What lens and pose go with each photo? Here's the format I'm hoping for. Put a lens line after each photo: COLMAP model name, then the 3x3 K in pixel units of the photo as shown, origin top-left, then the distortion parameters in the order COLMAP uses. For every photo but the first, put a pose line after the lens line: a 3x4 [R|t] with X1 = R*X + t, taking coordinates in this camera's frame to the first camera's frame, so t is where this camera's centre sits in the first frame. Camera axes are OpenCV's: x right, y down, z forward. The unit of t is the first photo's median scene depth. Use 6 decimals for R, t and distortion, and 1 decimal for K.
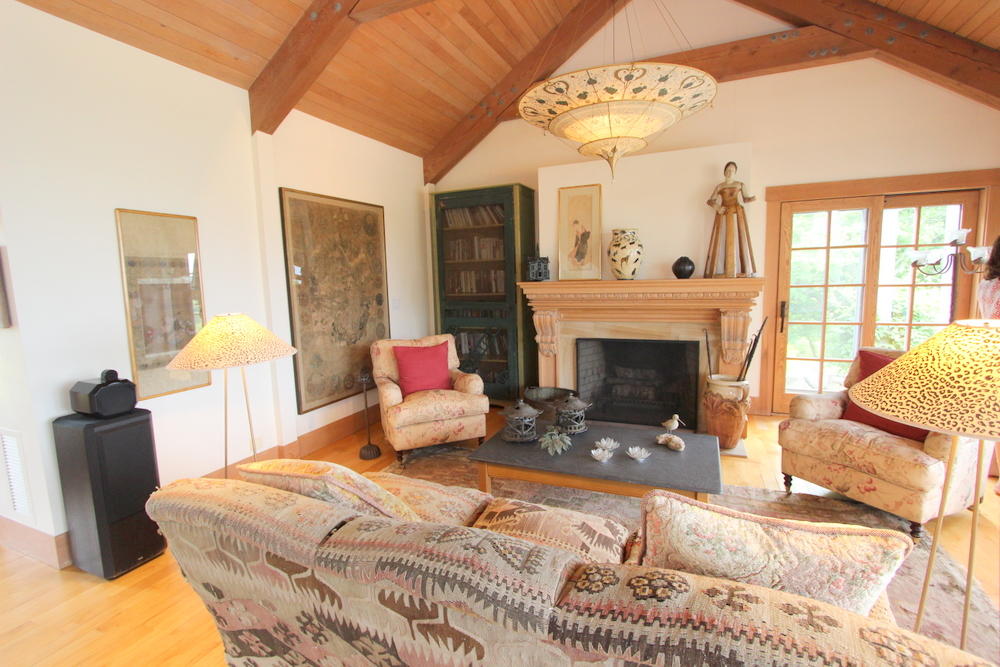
lens RADIAL K [[466.4, 0, 502.5], [0, 466.4, 332.0], [0, 0, 1]] dist [-0.016234, -0.000265]
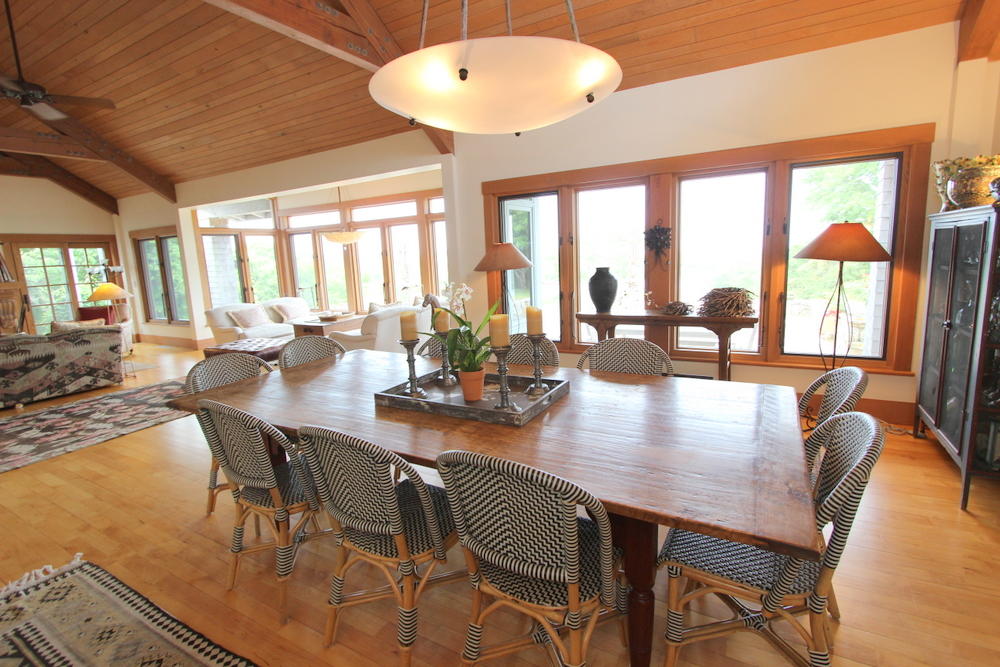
lens RADIAL K [[466.4, 0, 502.0], [0, 466.4, 334.1], [0, 0, 1]] dist [-0.016234, -0.000265]
pose [[0.102438, -0.146559, 0.983884, -1.104319], [0.154770, 0.979390, 0.129776, 0.154805], [-0.982625, 0.138982, 0.123010, -1.165631]]
